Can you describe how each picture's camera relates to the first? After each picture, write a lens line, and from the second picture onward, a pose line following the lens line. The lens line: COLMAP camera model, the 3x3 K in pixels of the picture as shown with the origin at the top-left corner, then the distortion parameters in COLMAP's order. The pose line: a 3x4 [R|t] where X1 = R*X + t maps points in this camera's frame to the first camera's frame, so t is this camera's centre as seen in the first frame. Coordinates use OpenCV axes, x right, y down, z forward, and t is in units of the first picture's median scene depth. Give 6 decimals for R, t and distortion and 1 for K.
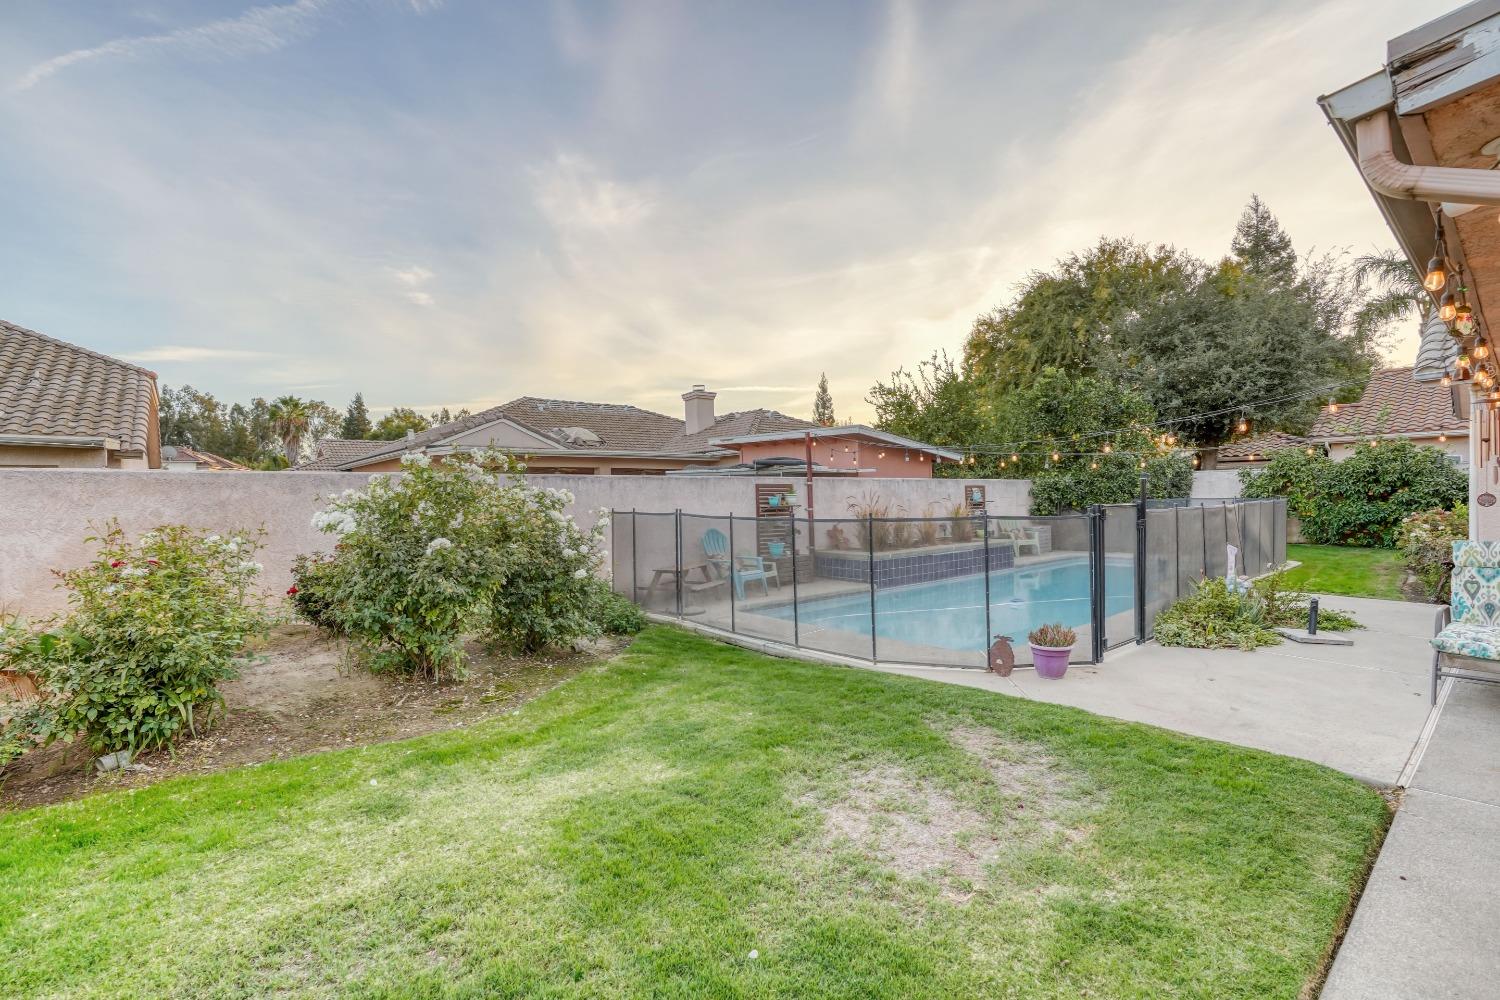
lens RADIAL K [[683.4, 0, 757.9], [0, 683.4, 496.8], [0, 0, 1]] dist [-0.042219, 0.019750]
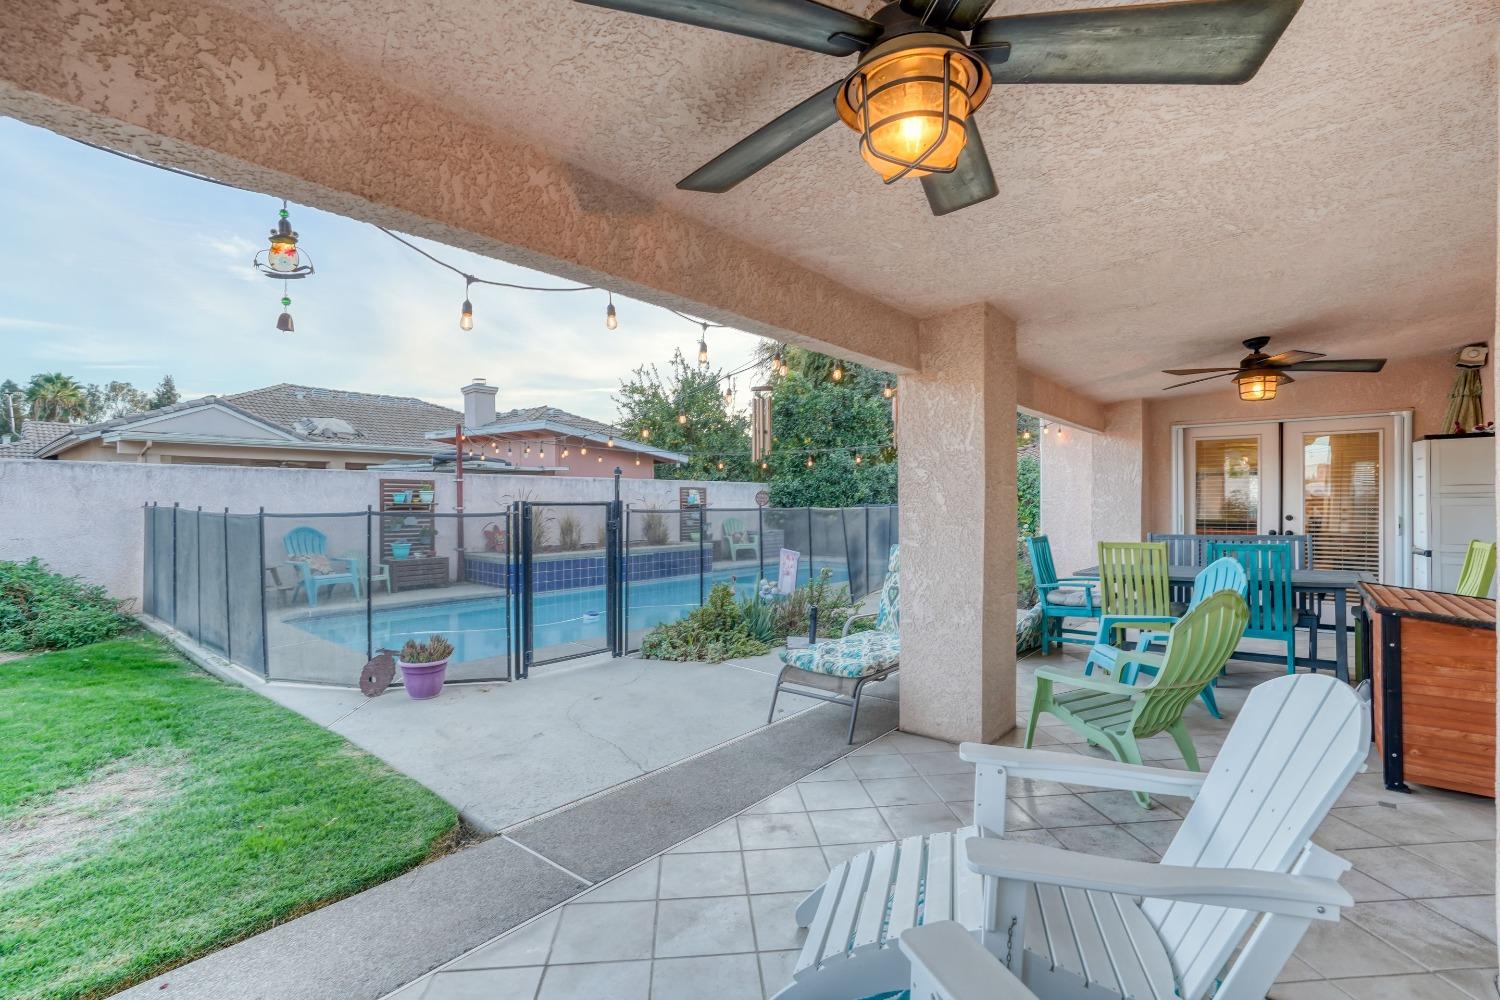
lens RADIAL K [[683.4, 0, 741.6], [0, 683.4, 505.4], [0, 0, 1]] dist [-0.042219, 0.019750]
pose [[0.986179, 0.015580, 0.164946, 0.225481], [-0.016769, 0.999842, 0.005816, 0.002157], [-0.164830, -0.008502, 0.986285, 0.023518]]
